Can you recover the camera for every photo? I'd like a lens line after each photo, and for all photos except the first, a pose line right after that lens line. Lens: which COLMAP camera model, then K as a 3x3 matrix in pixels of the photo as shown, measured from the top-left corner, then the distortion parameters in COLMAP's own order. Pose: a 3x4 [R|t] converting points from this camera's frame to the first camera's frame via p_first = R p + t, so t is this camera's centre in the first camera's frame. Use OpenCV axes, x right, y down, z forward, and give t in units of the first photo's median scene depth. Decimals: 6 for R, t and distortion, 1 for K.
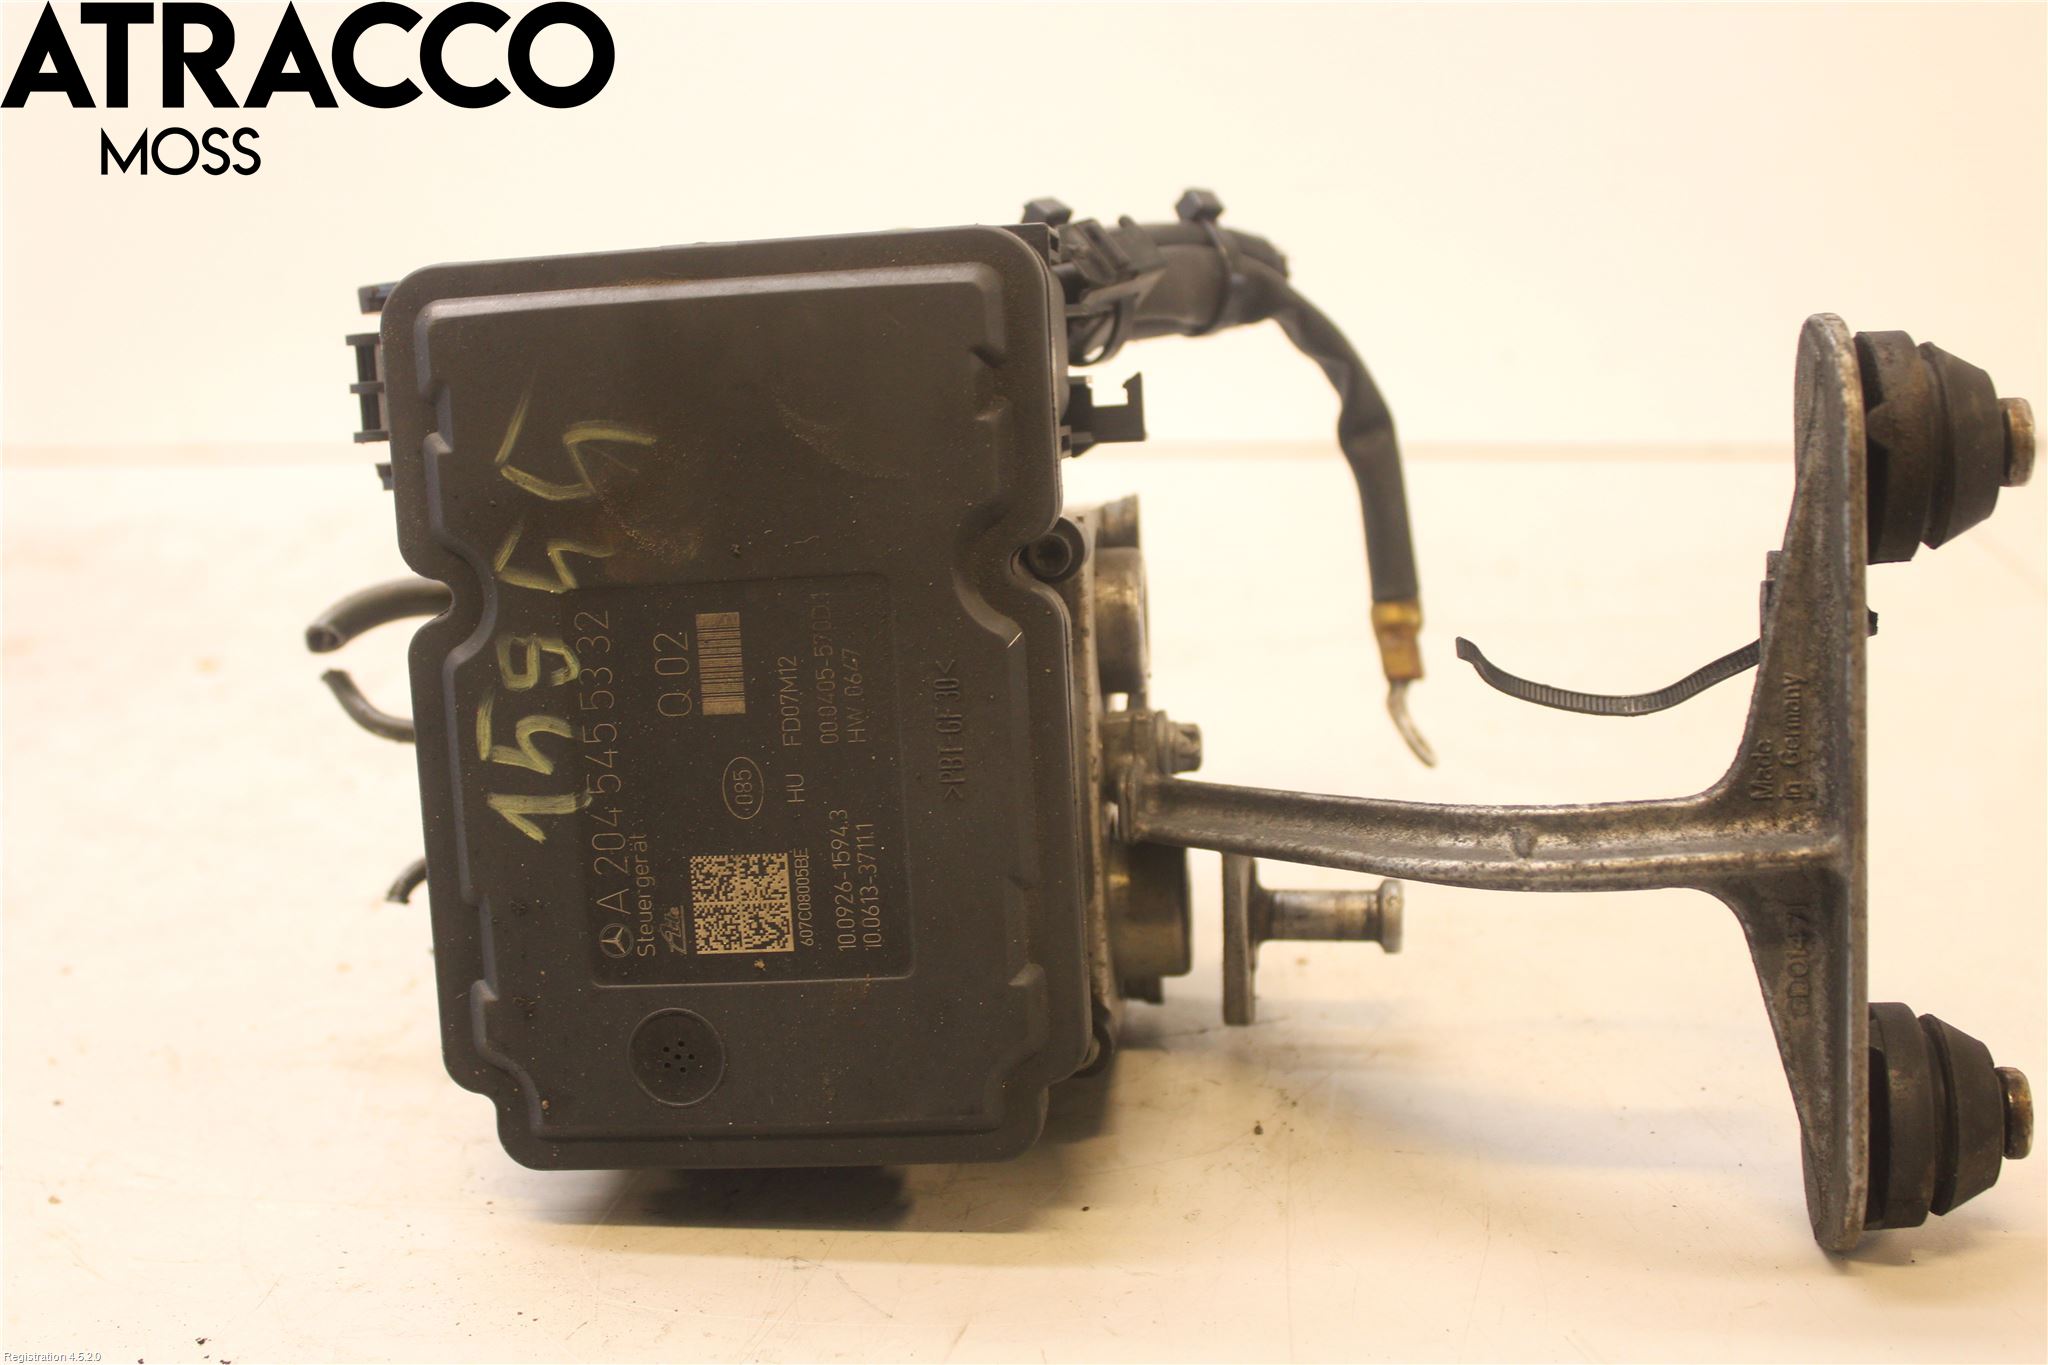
lens RADIAL K [[2713.8, 0, 1021.0], [0, 2713.8, 678.5], [0, 0, 1]] dist [-0.109133, 0.000000]
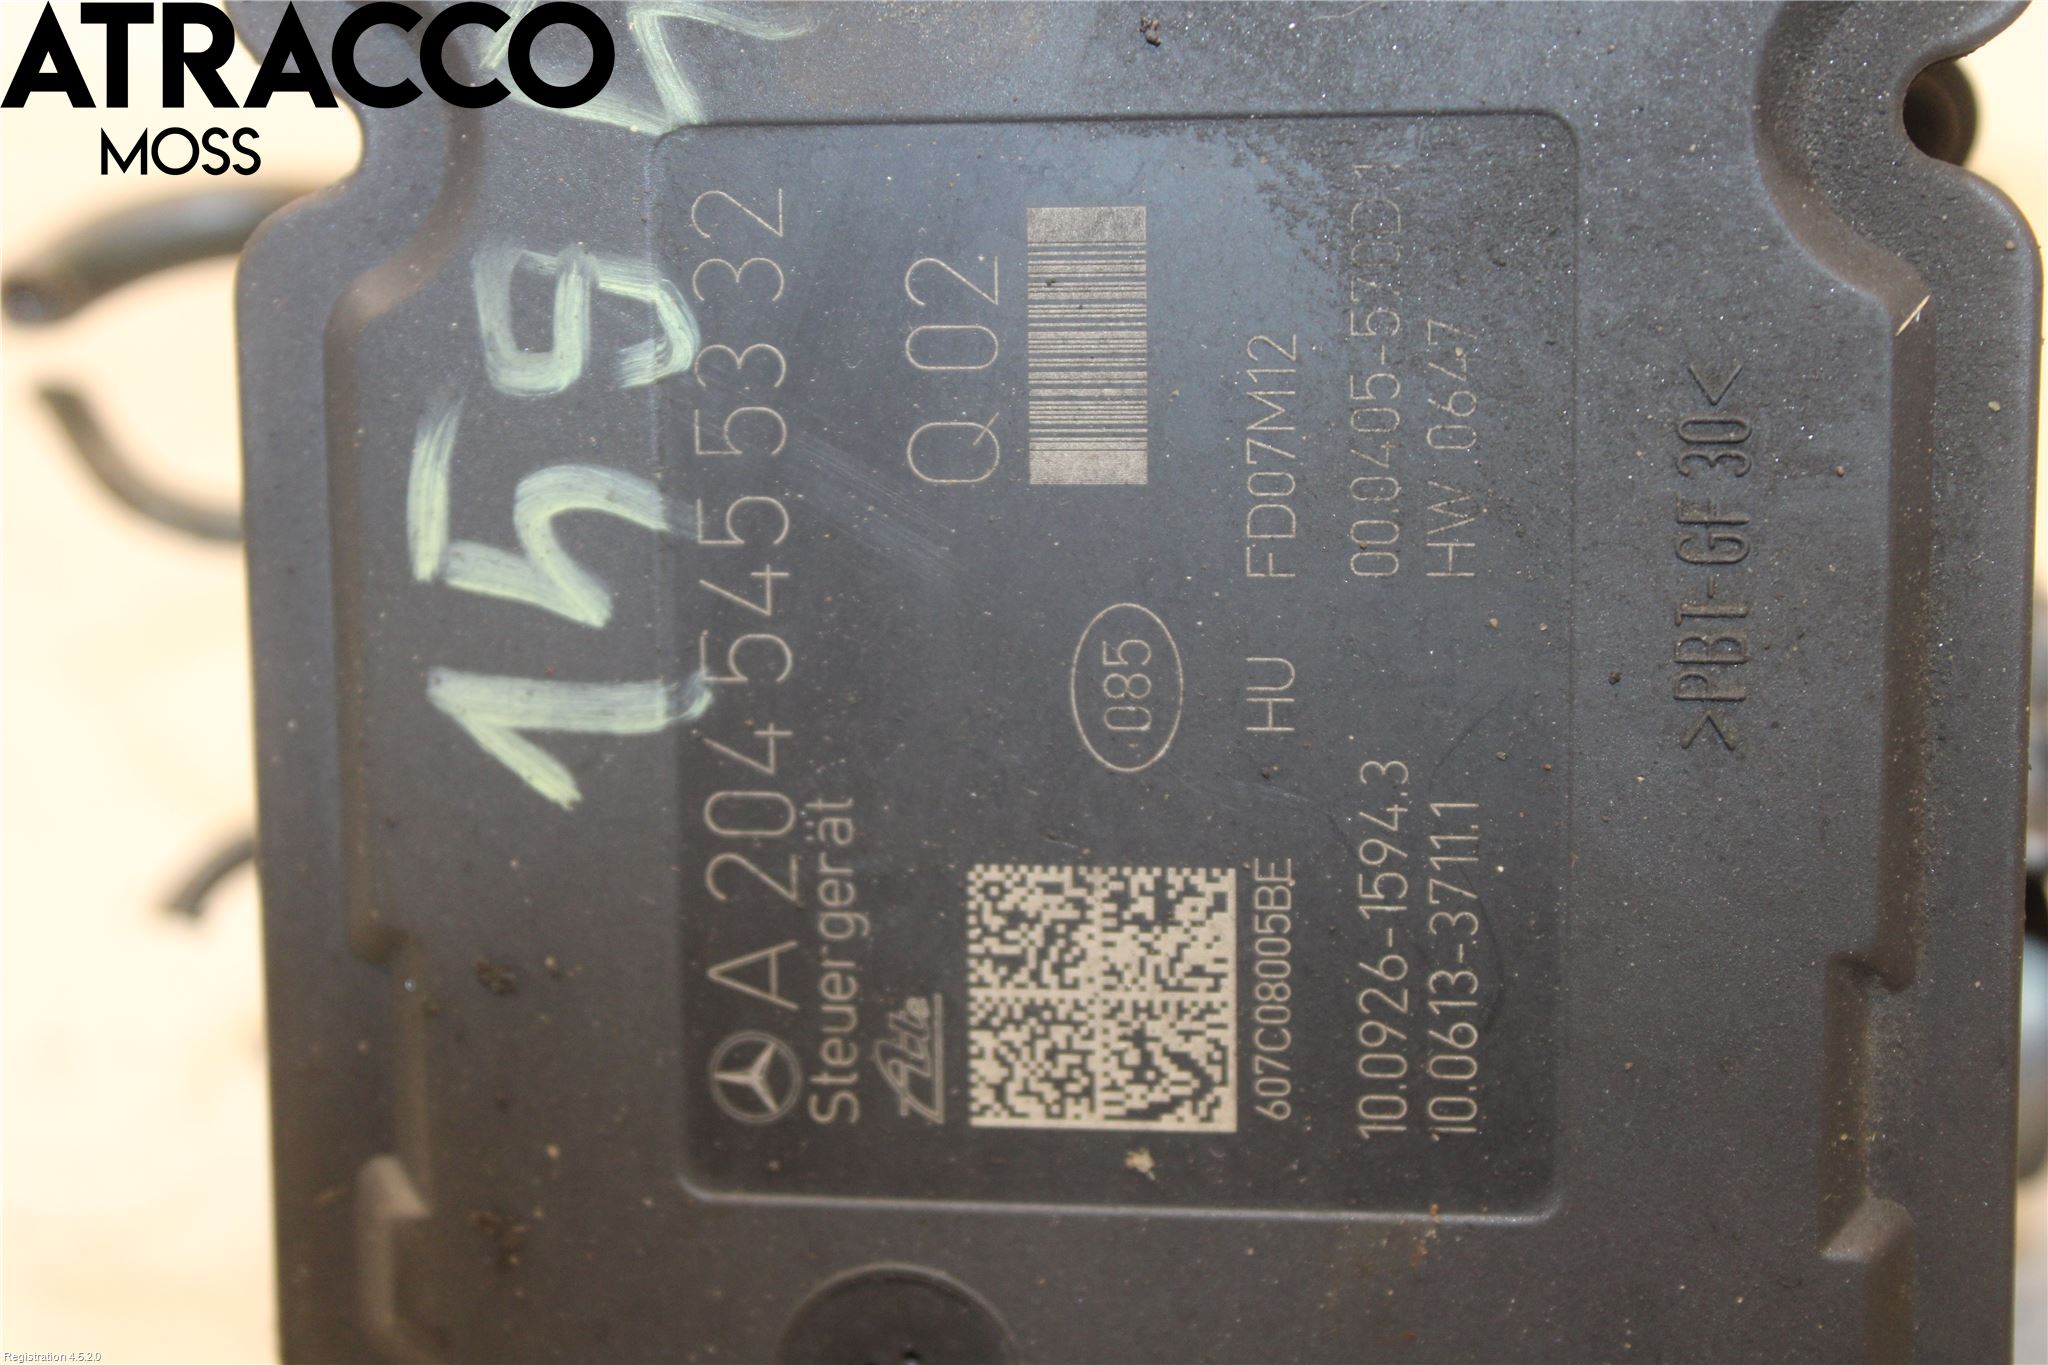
lens RADIAL K [[3812.5, 0, 1027.1], [0, 3812.5, 686.6], [0, 0, 1]] dist [-0.019185, 0.000000]
pose [[0.998651, 0.049738, -0.014878, -0.107813], [-0.049266, 0.998319, 0.030525, 0.024930], [0.016371, -0.029751, 0.999423, 0.477955]]
